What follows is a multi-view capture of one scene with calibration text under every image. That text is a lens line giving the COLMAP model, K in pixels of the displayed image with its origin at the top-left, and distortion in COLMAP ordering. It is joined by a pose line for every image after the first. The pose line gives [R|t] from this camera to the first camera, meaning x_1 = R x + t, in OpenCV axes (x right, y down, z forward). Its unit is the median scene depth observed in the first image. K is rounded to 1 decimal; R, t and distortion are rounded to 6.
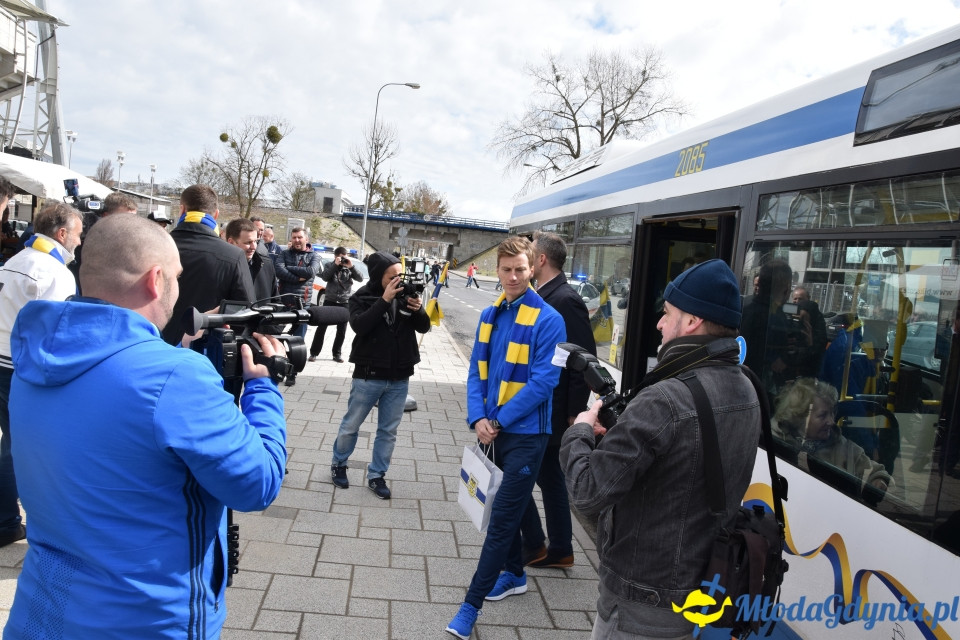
lens RADIAL K [[750.2, 0, 479.9], [0, 750.2, 324.3], [0, 0, 1]] dist [-0.166038, 0.120806]
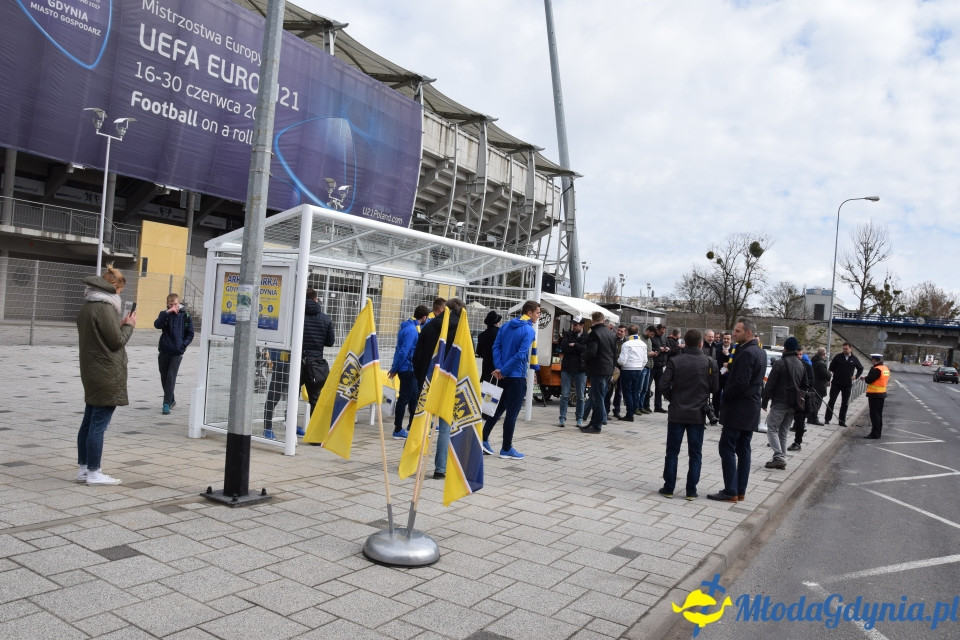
lens RADIAL K [[750.2, 0, 487.7], [0, 750.2, 324.0], [0, 0, 1]] dist [-0.166038, 0.120806]
pose [[0.802531, -0.039592, -0.595295, 0.044628], [-0.048750, 0.990107, -0.131570, 0.013474], [0.594615, 0.134610, 0.792662, -0.083211]]
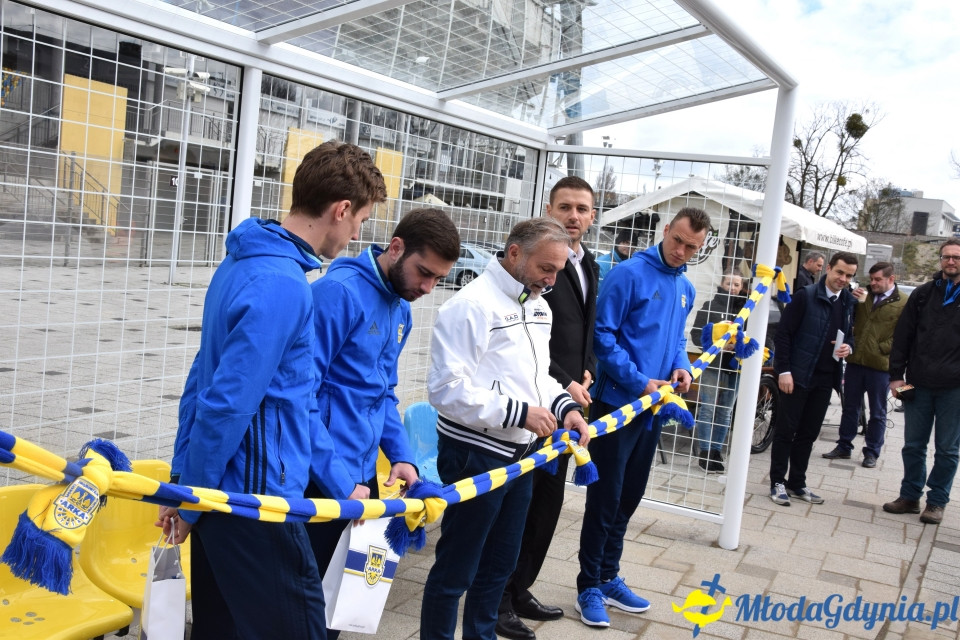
lens RADIAL K [[1029.0, 0, 477.6], [0, 1029.0, 314.1], [0, 0, 1]] dist [0.042724, 0.000000]
pose [[0.830608, 0.030580, -0.556018, -0.022912], [-0.070811, 0.996186, -0.050992, -0.000333], [0.552338, 0.081726, 0.829605, -0.018429]]
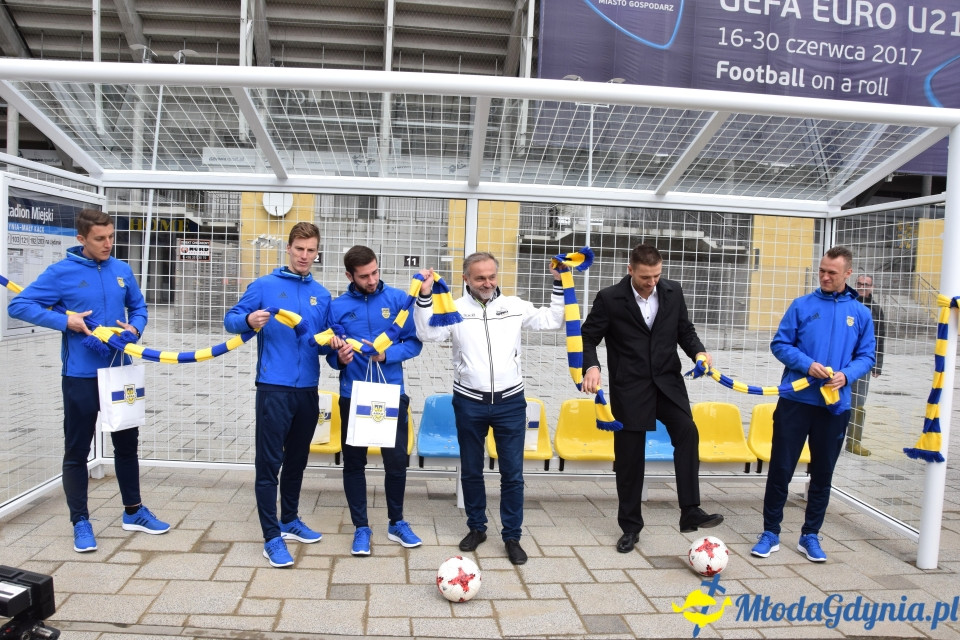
lens RADIAL K [[750.2, 0, 481.2], [0, 750.2, 322.6], [0, 0, 1]] dist [-0.166038, 0.120806]
pose [[-0.062014, -0.049731, -0.996835, 0.010961], [-0.137057, 0.989720, -0.040850, 0.000087], [0.988620, 0.134090, -0.068193, 0.026648]]
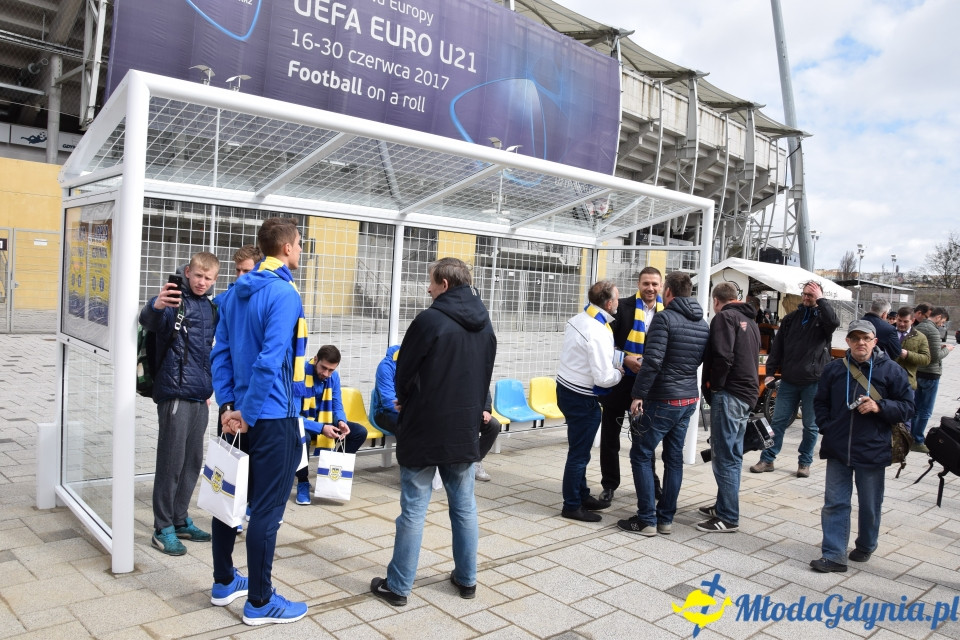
lens RADIAL K [[750.2, 0, 481.8], [0, 750.2, 318.9], [0, 0, 1]] dist [-0.166038, 0.120806]
pose [[0.585331, -0.031739, -0.810173, 0.016570], [-0.075529, 0.992754, -0.093460, 0.004115], [0.807269, 0.115897, 0.578692, -0.024620]]
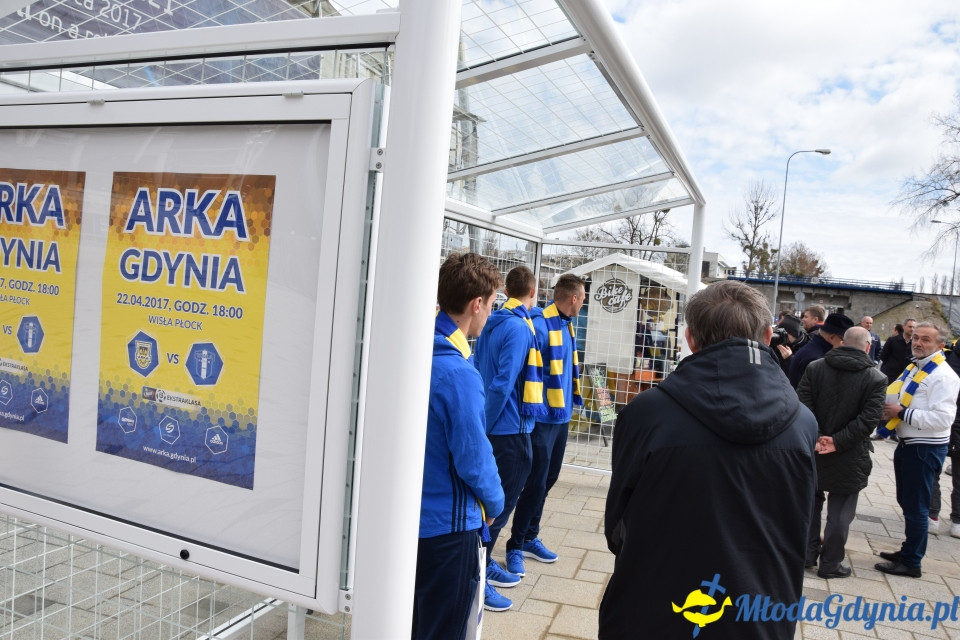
lens RADIAL K [[750.2, 0, 482.3], [0, 750.2, 315.1], [0, 0, 1]] dist [-0.166038, 0.120806]
pose [[0.887759, -0.010559, -0.460187, -0.030041], [-0.033875, 0.995527, -0.088193, -0.001287], [0.459060, 0.093883, 0.883431, -0.030256]]
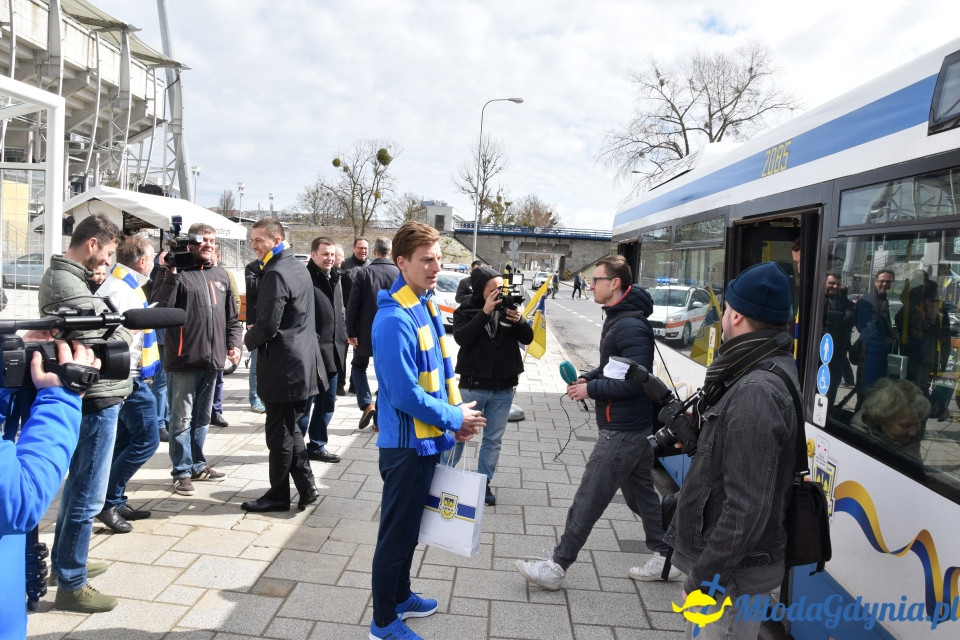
lens RADIAL K [[750.2, 0, 479.3], [0, 750.2, 320.2], [0, 0, 1]] dist [-0.166038, 0.120806]
pose [[0.987419, -0.038492, -0.153368, 0.001867], [0.035110, 0.999078, -0.024702, 0.000265], [0.154177, 0.019007, 0.987860, -0.001921]]
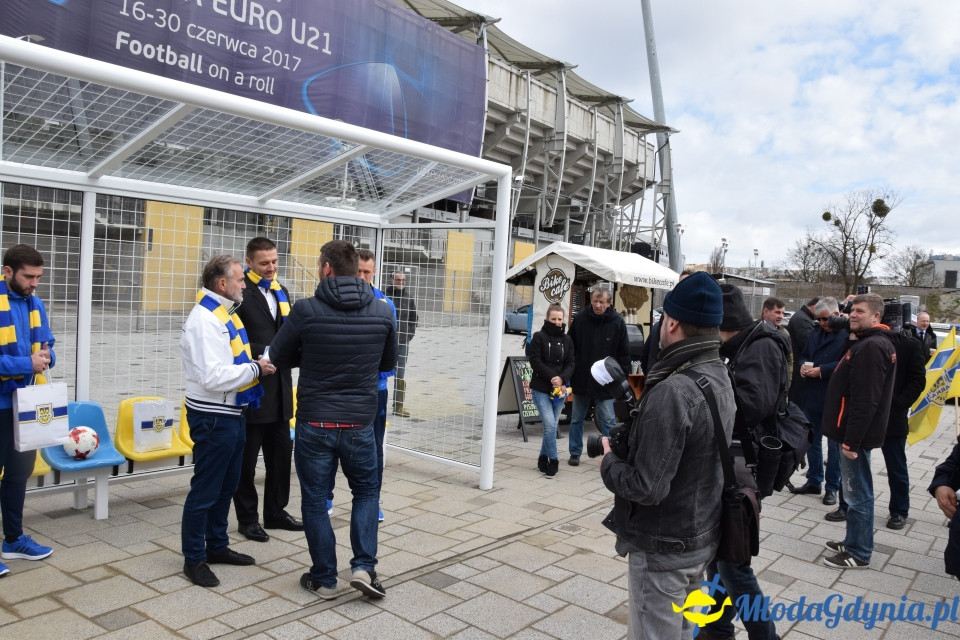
lens RADIAL K [[750.2, 0, 481.4], [0, 750.2, 321.2], [0, 0, 1]] dist [-0.166038, 0.120806]
pose [[0.705340, -0.029982, -0.708235, 0.009926], [-0.051994, 0.994226, -0.093871, 0.001272], [0.706960, 0.103035, 0.699708, -0.000782]]
